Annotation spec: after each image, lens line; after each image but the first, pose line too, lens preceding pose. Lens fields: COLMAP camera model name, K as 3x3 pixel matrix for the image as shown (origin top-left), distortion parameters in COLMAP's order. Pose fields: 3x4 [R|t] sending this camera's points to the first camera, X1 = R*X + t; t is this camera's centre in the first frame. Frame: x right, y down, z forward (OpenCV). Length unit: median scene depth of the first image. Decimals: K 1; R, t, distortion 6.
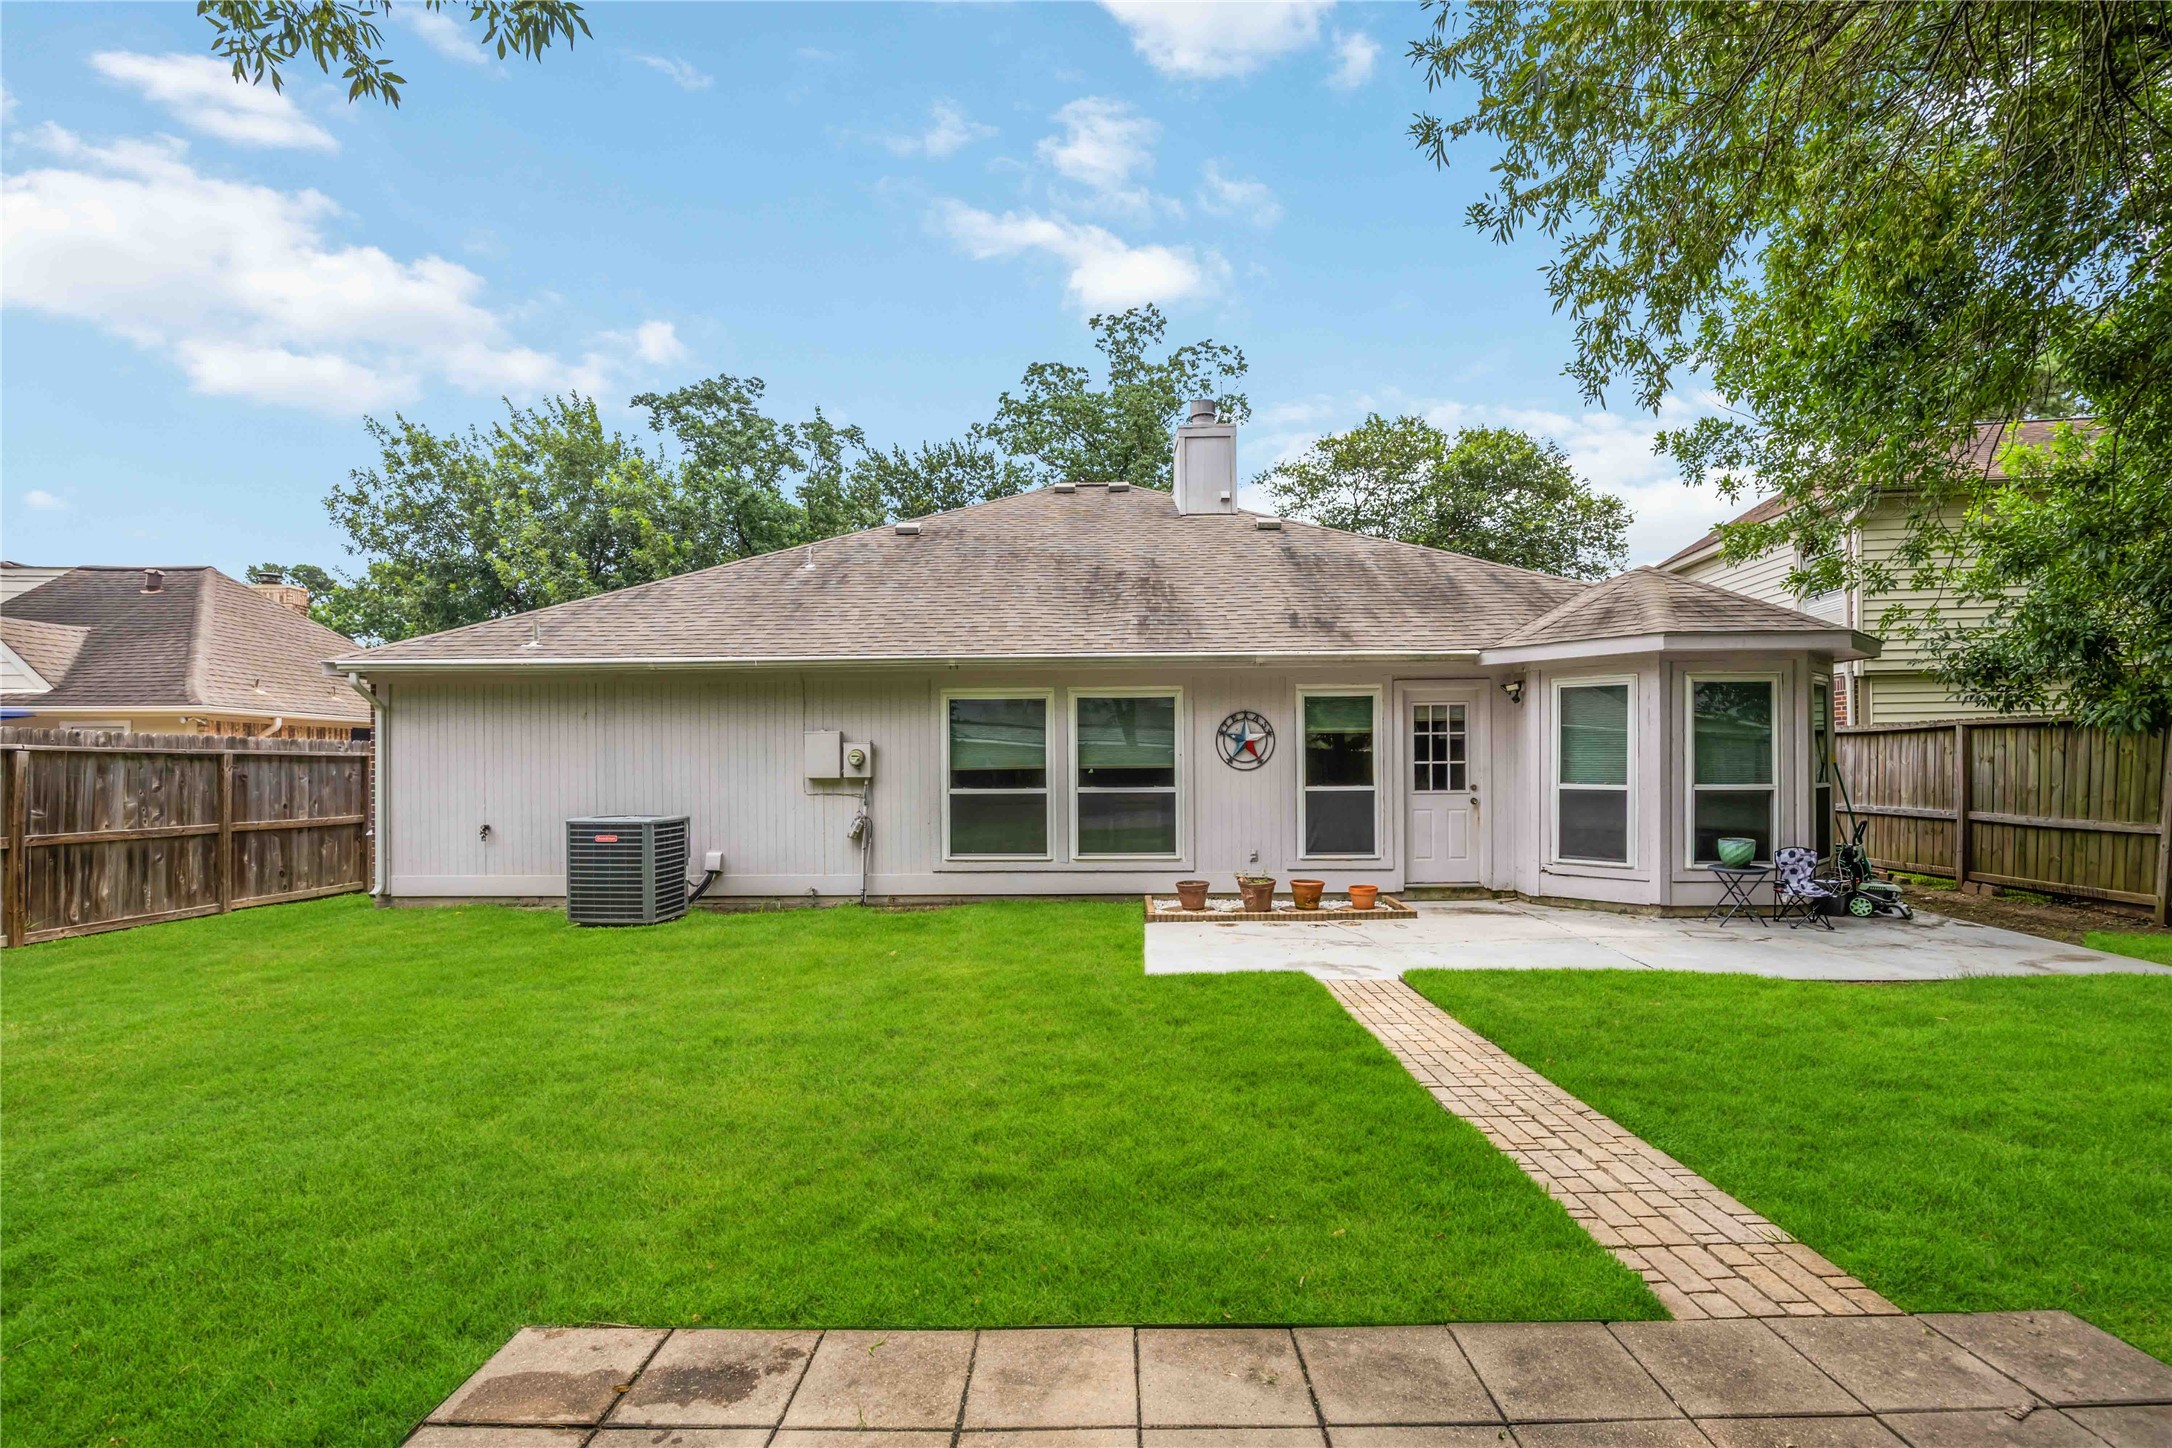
lens RADIAL K [[1045.4, 0, 1094.8], [0, 1045.4, 761.7], [0, 0, 1]] dist [-0.002397, 0.000058]
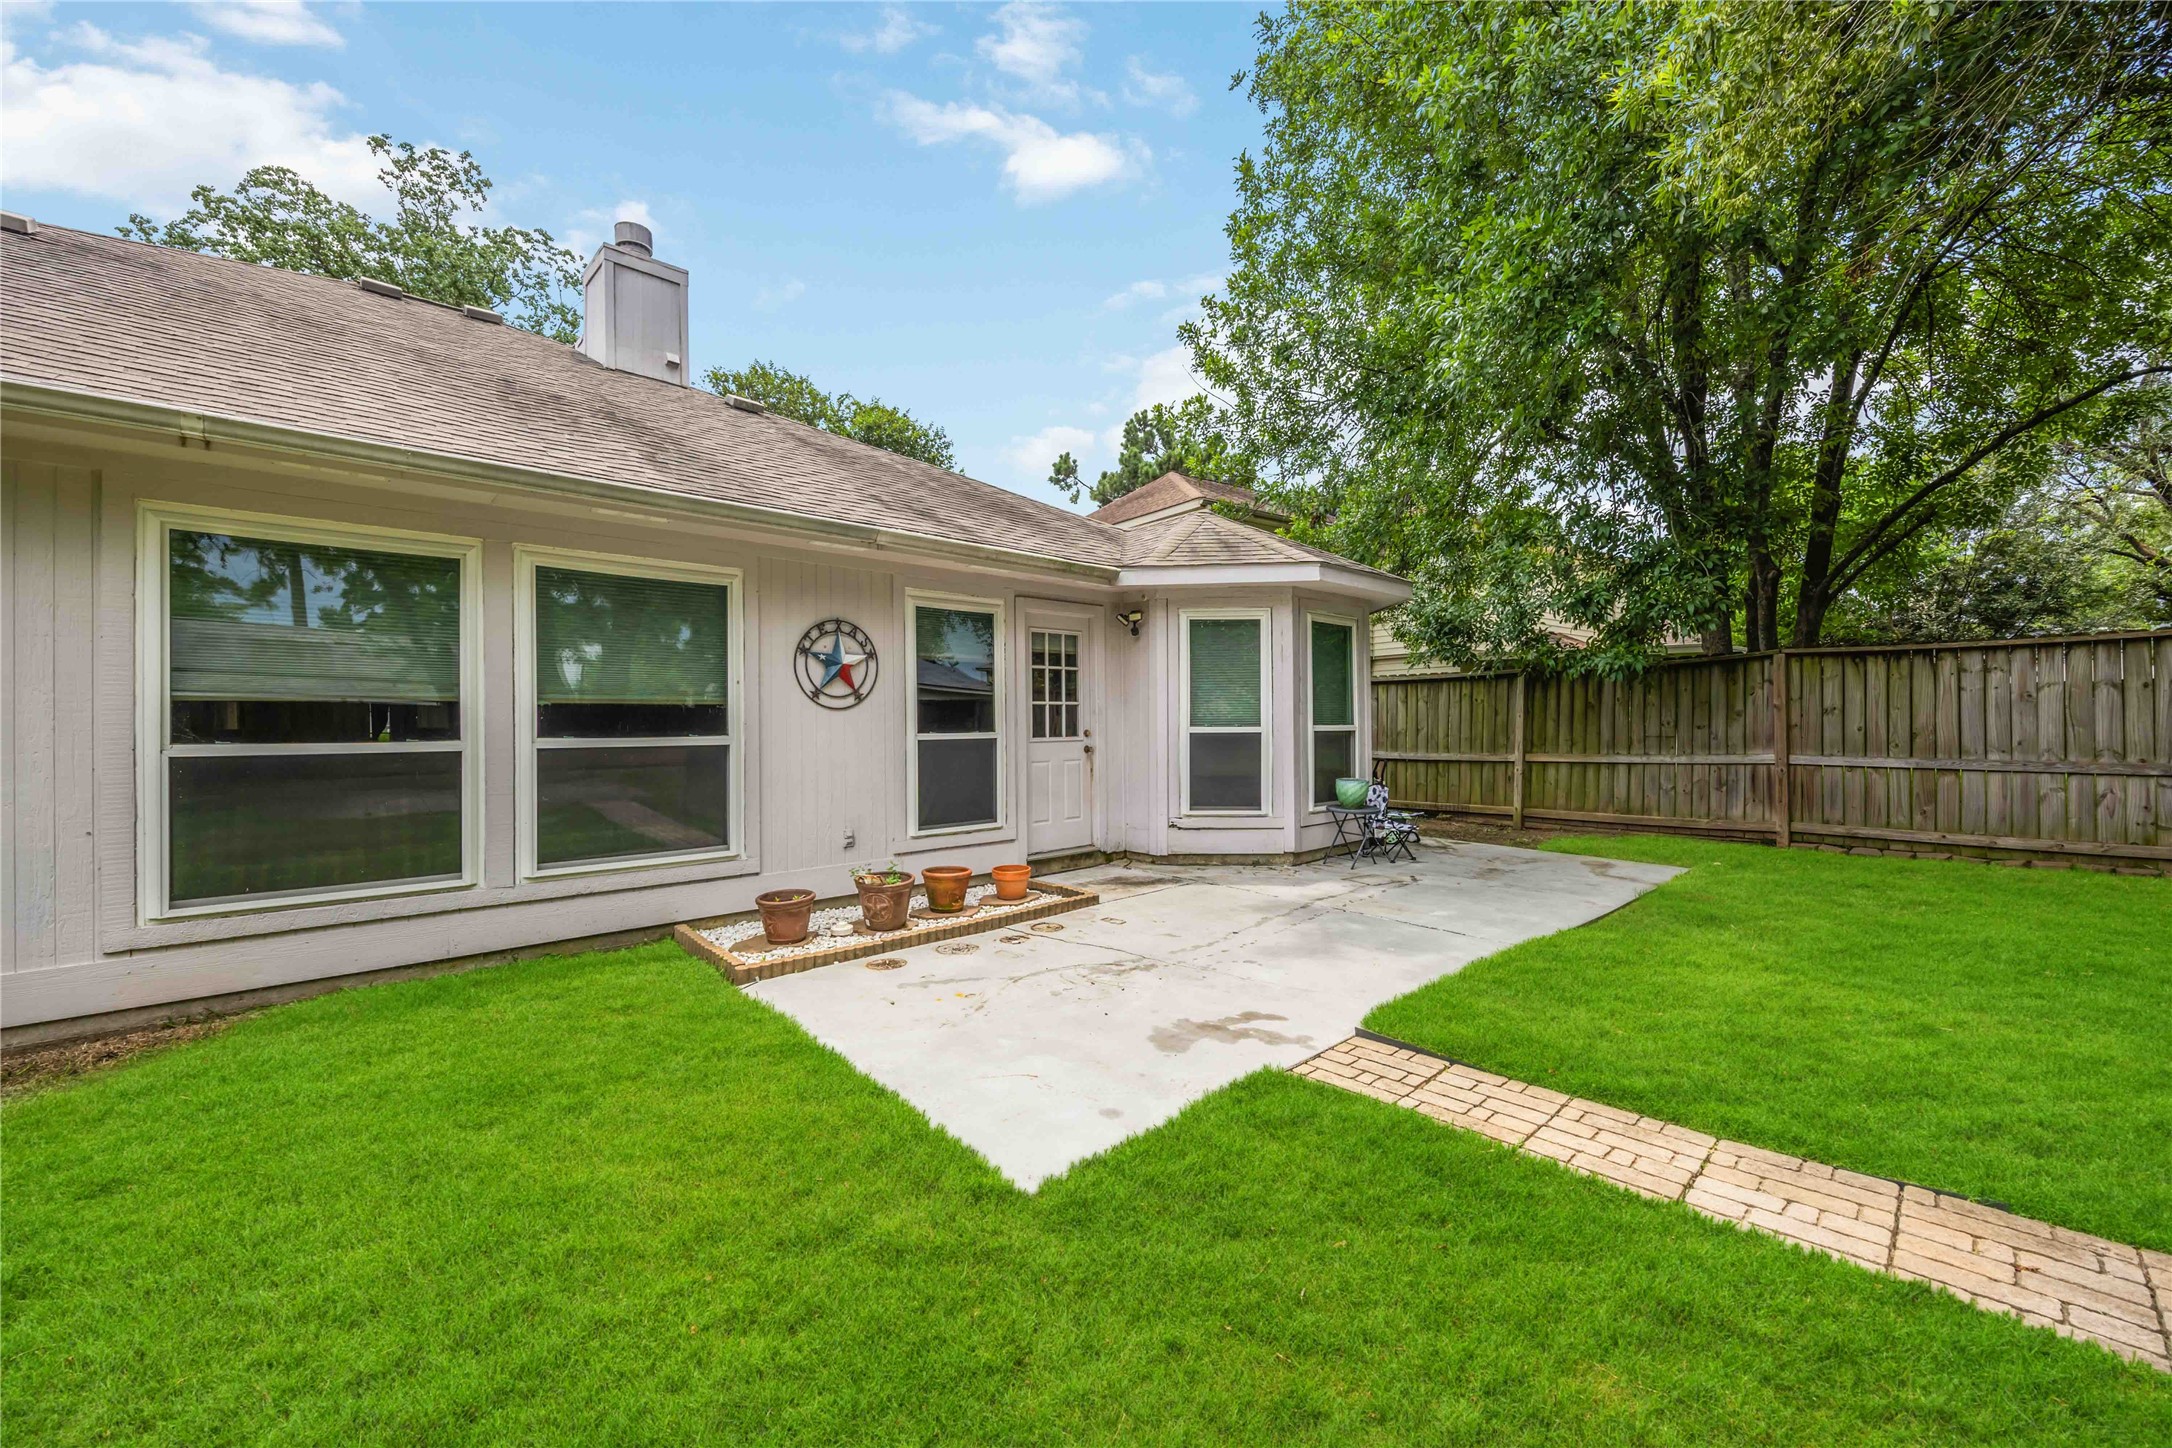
lens RADIAL K [[833.6, 0, 1086.0], [0, 833.6, 724.0], [0, 0, 1]] dist [-0.001358, -0.000102]
pose [[0.726144, 0.000526, 0.687542, -0.103152], [0.005616, 0.999962, -0.006696, 0.021861], [-0.687519, 0.008723, 0.726114, 0.515090]]
